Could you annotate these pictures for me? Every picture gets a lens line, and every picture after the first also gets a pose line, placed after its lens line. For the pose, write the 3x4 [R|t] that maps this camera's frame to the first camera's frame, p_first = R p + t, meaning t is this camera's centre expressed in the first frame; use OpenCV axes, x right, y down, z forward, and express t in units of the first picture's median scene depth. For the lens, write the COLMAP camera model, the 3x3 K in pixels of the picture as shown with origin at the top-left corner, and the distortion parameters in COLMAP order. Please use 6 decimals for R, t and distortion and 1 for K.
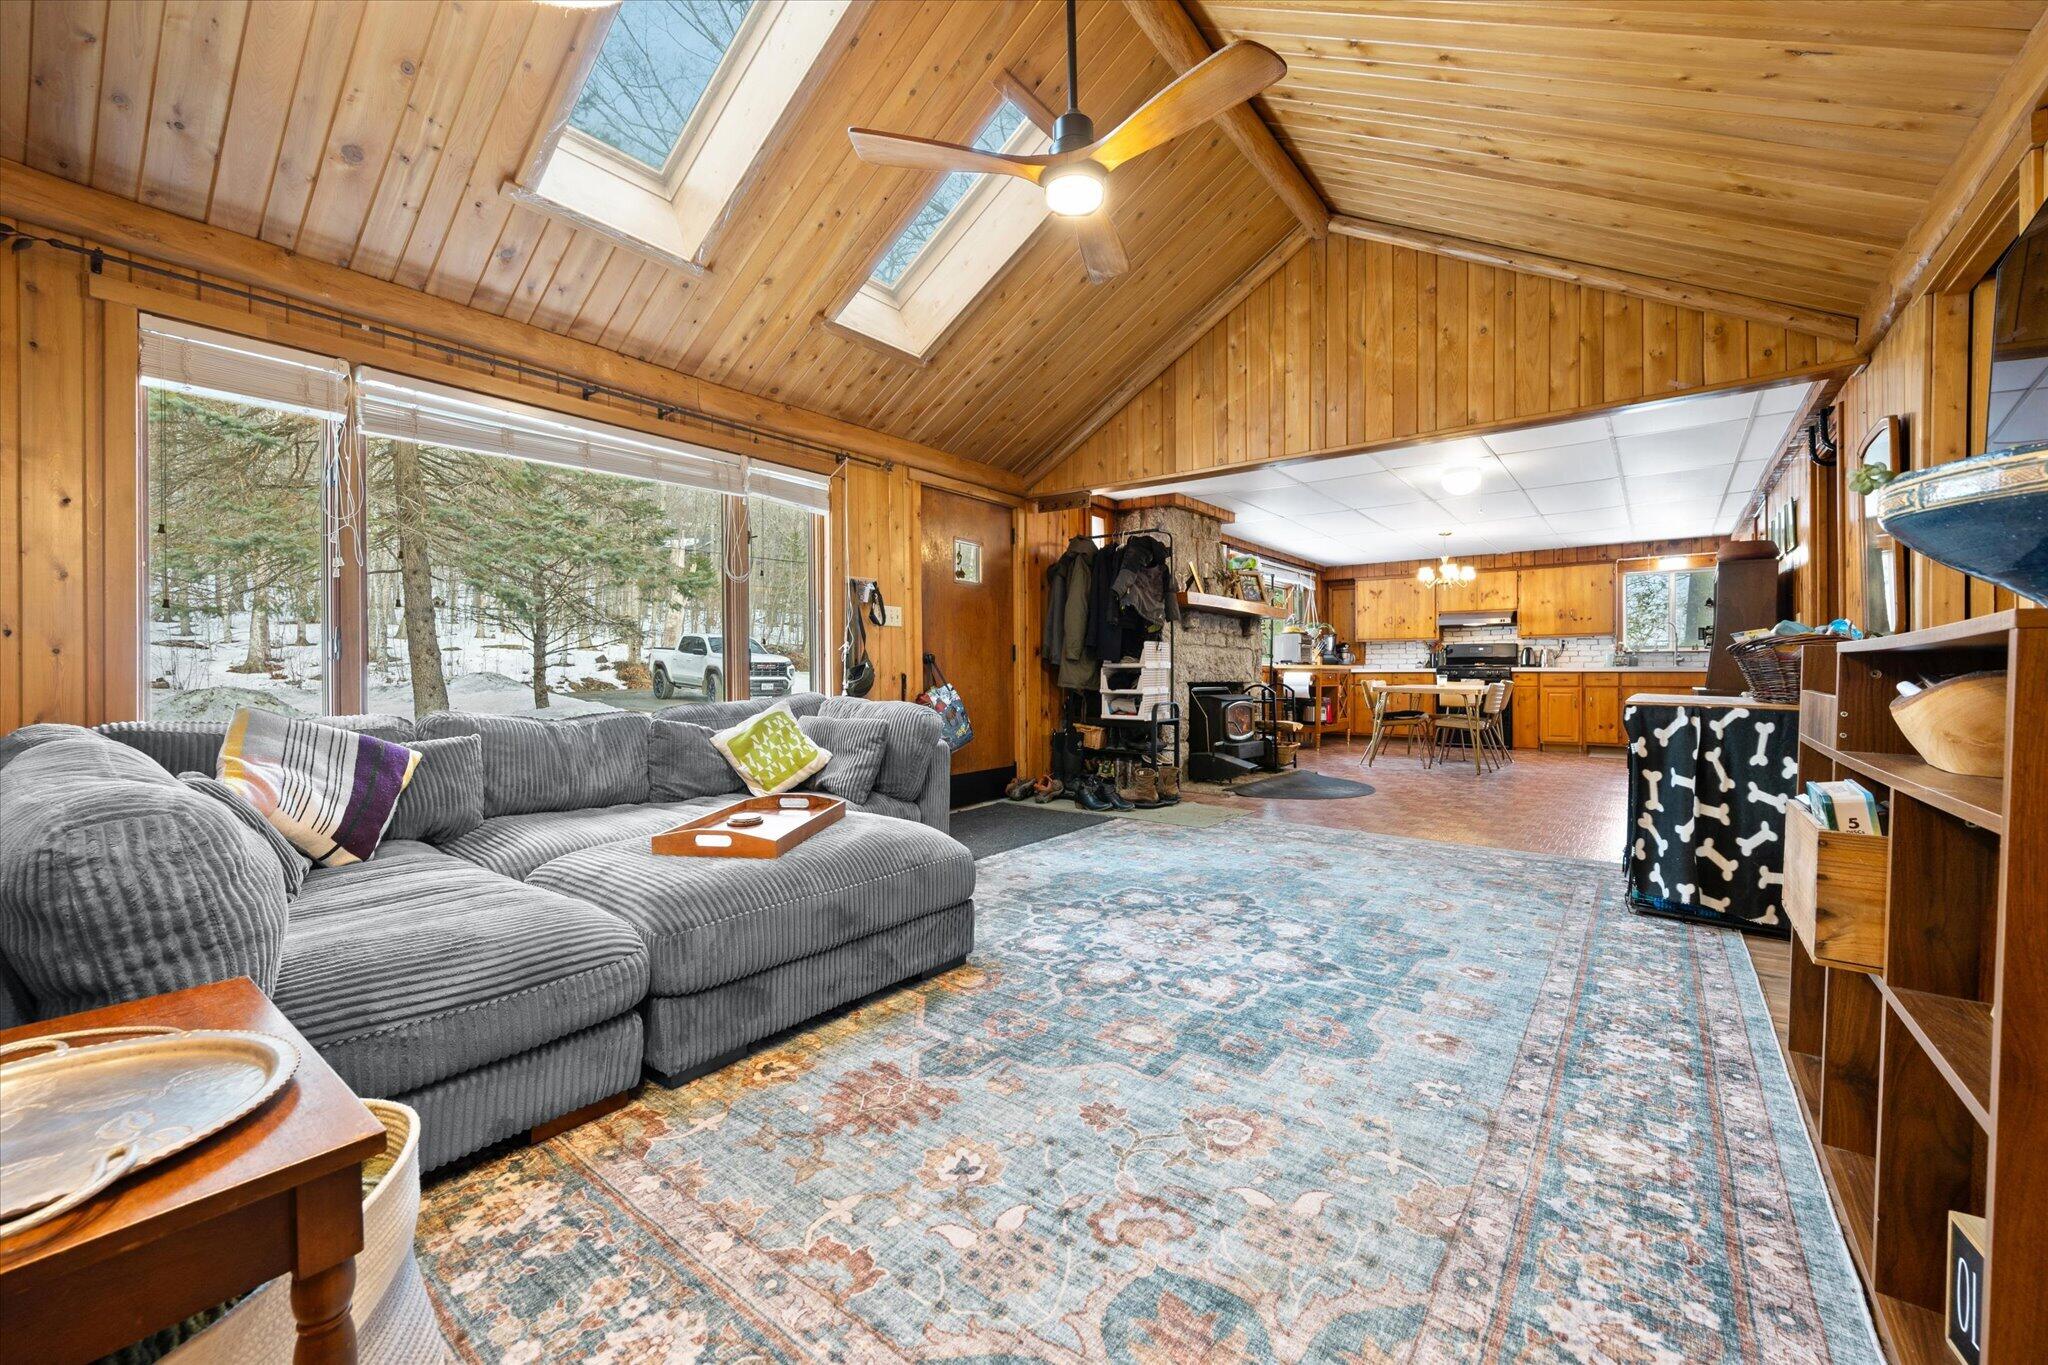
lens RADIAL K [[820.7, 0, 1026.1], [0, 820.7, 683.2], [0, 0, 1]] dist [-0.004011, 0.000978]
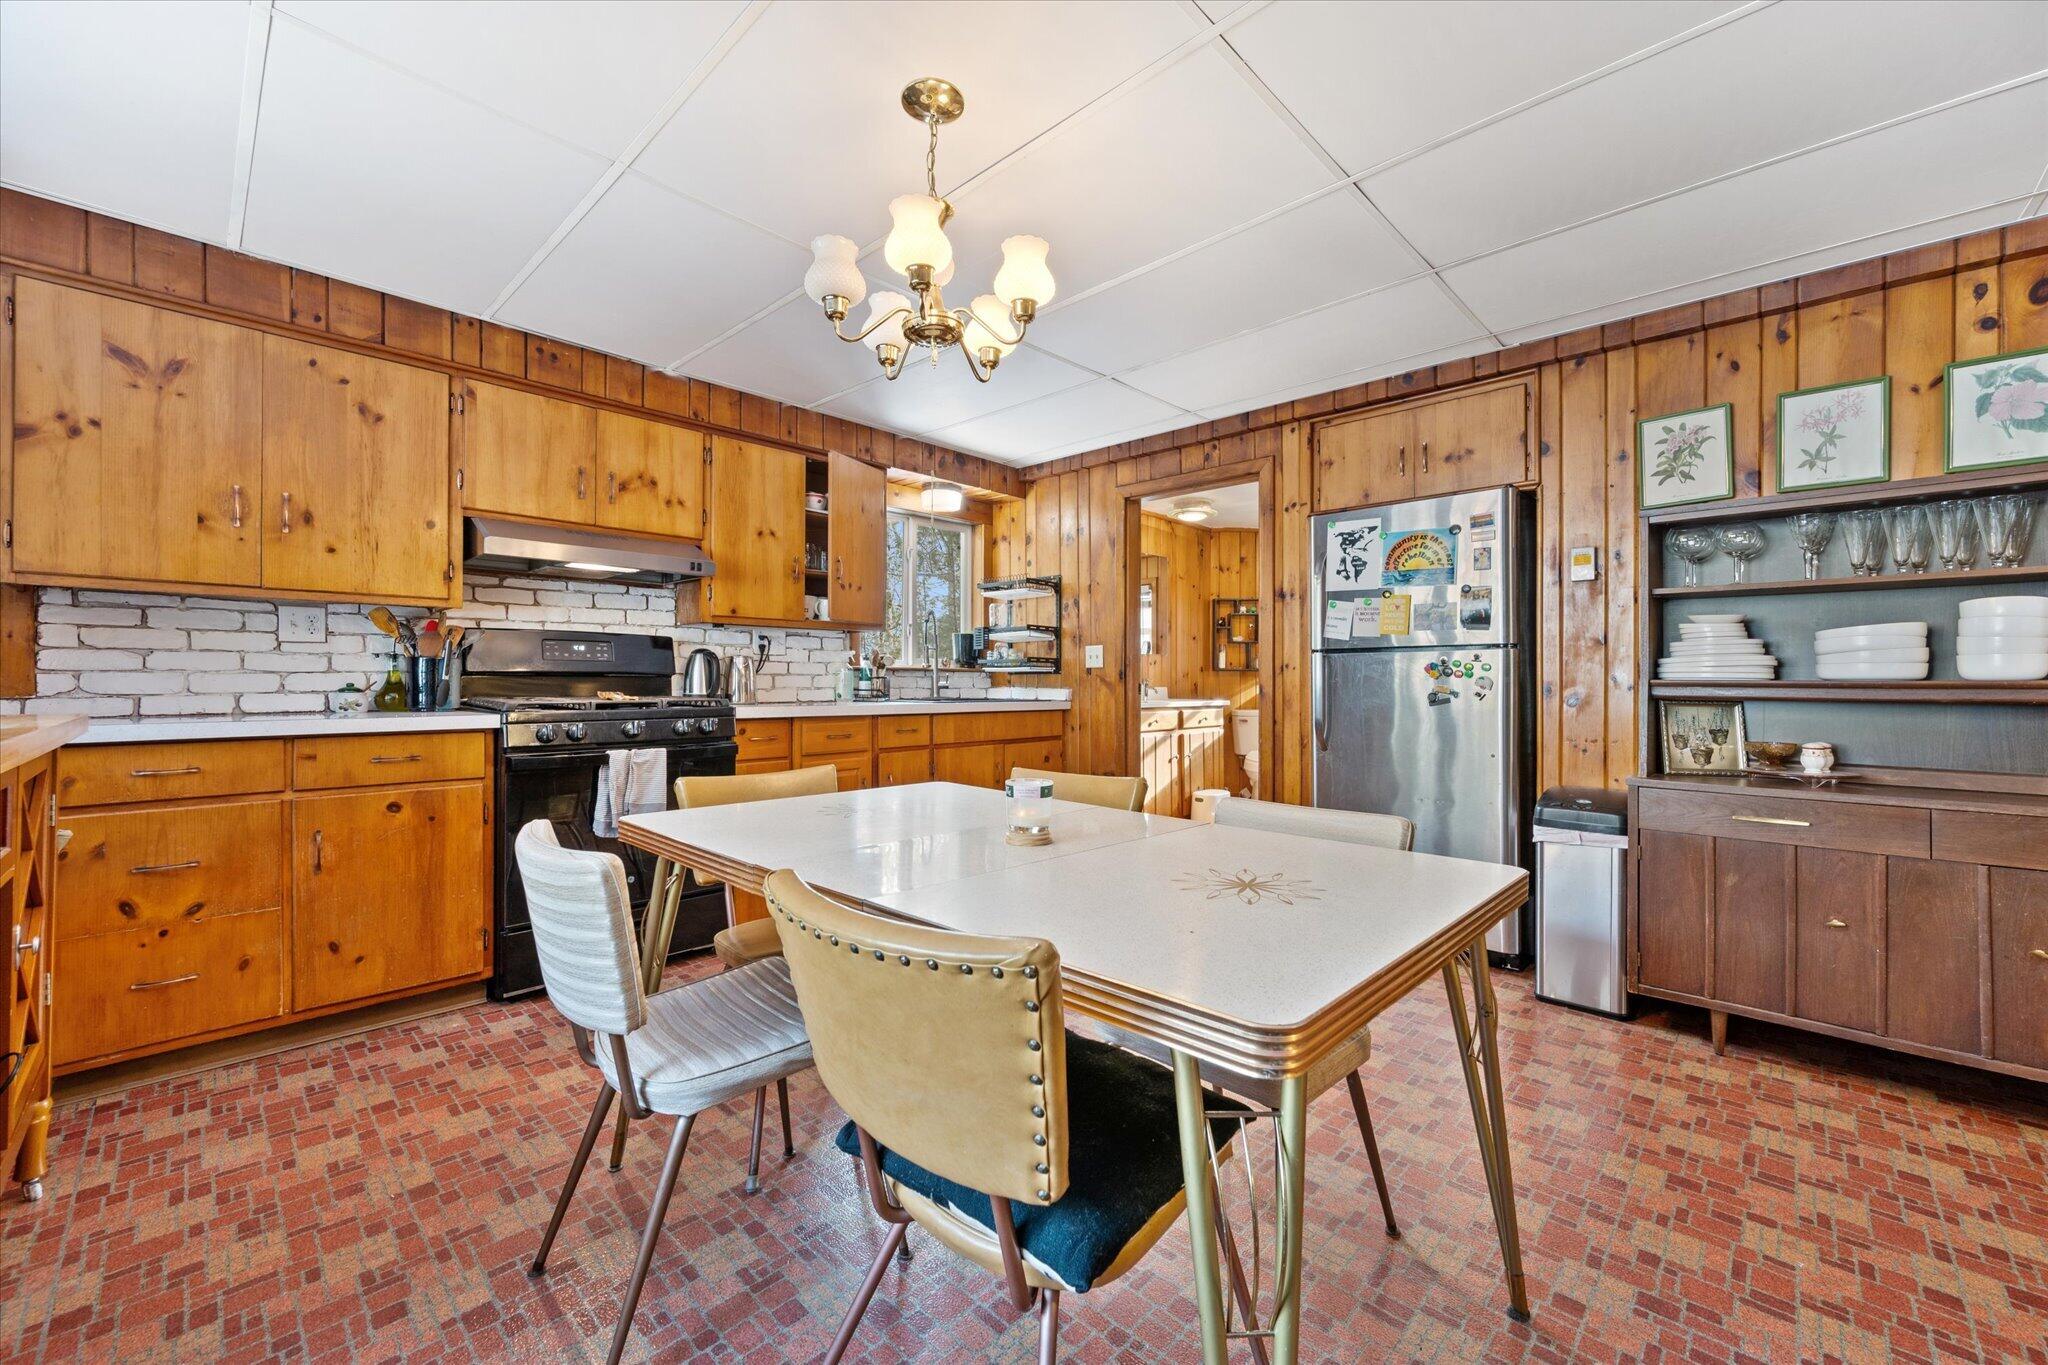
lens RADIAL K [[820.7, 0, 1051.3], [0, 820.7, 671.4], [0, 0, 1]] dist [-0.004011, 0.000978]
pose [[0.103194, 0.015155, 0.994546, 0.360435], [0.005990, 0.999856, -0.015858, -0.037048], [-0.994643, 0.007594, 0.103089, 1.122534]]
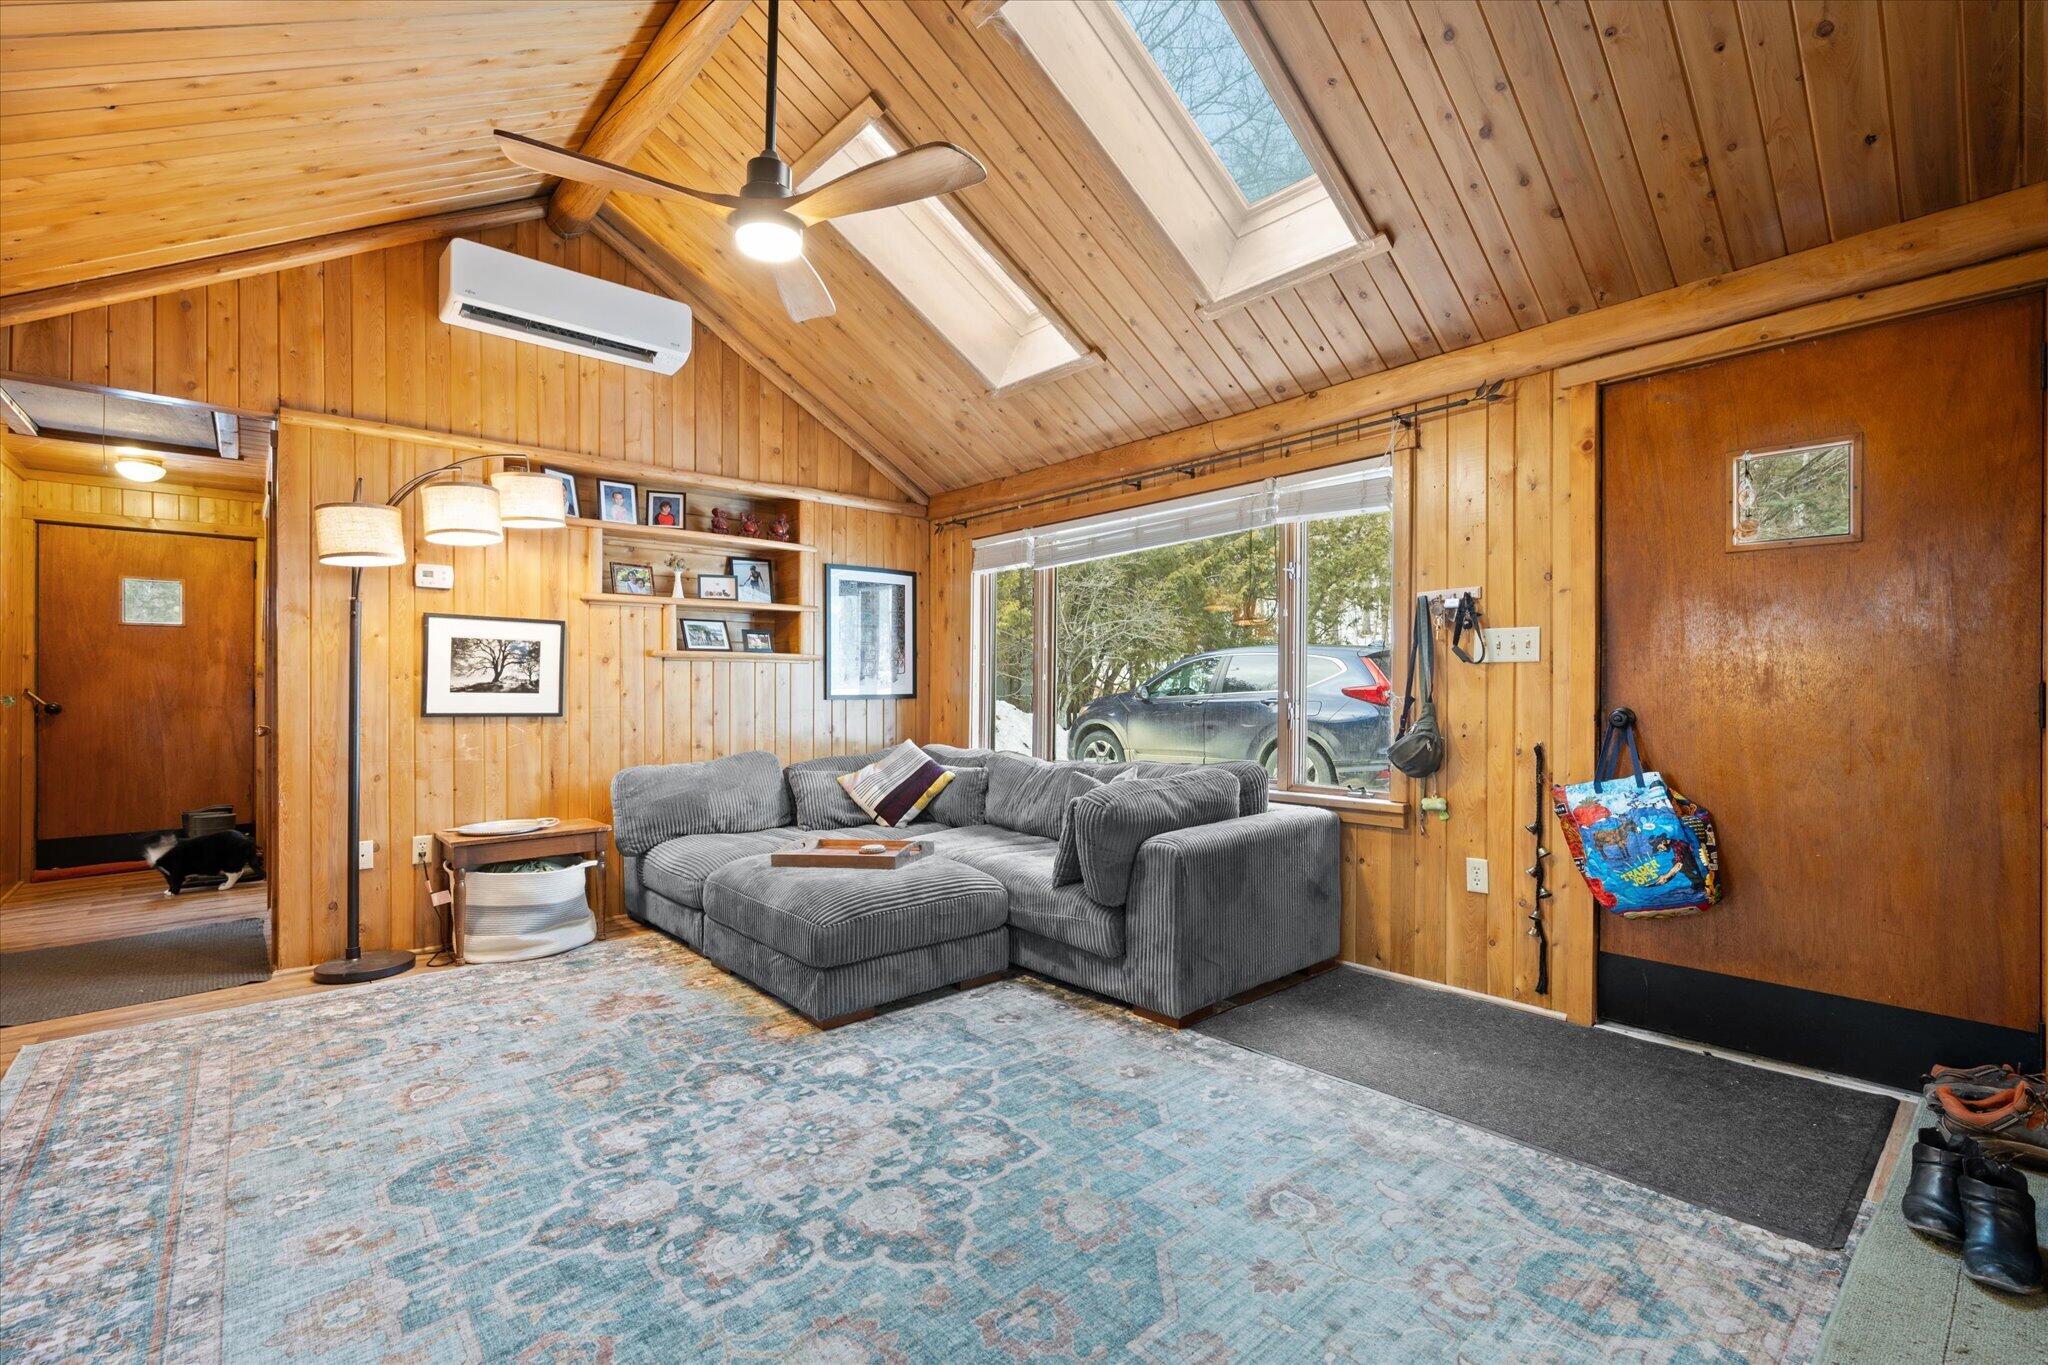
lens RADIAL K [[889.1, 0, 1021.0], [0, 889.1, 692.5], [0, 0, 1]] dist [-0.003743, 0.000038]
pose [[-0.198112, 0.009784, -0.980130, 0.368185], [-0.006466, 0.999915, 0.011288, -0.038013], [0.980158, 0.008574, -0.198032, 0.552779]]
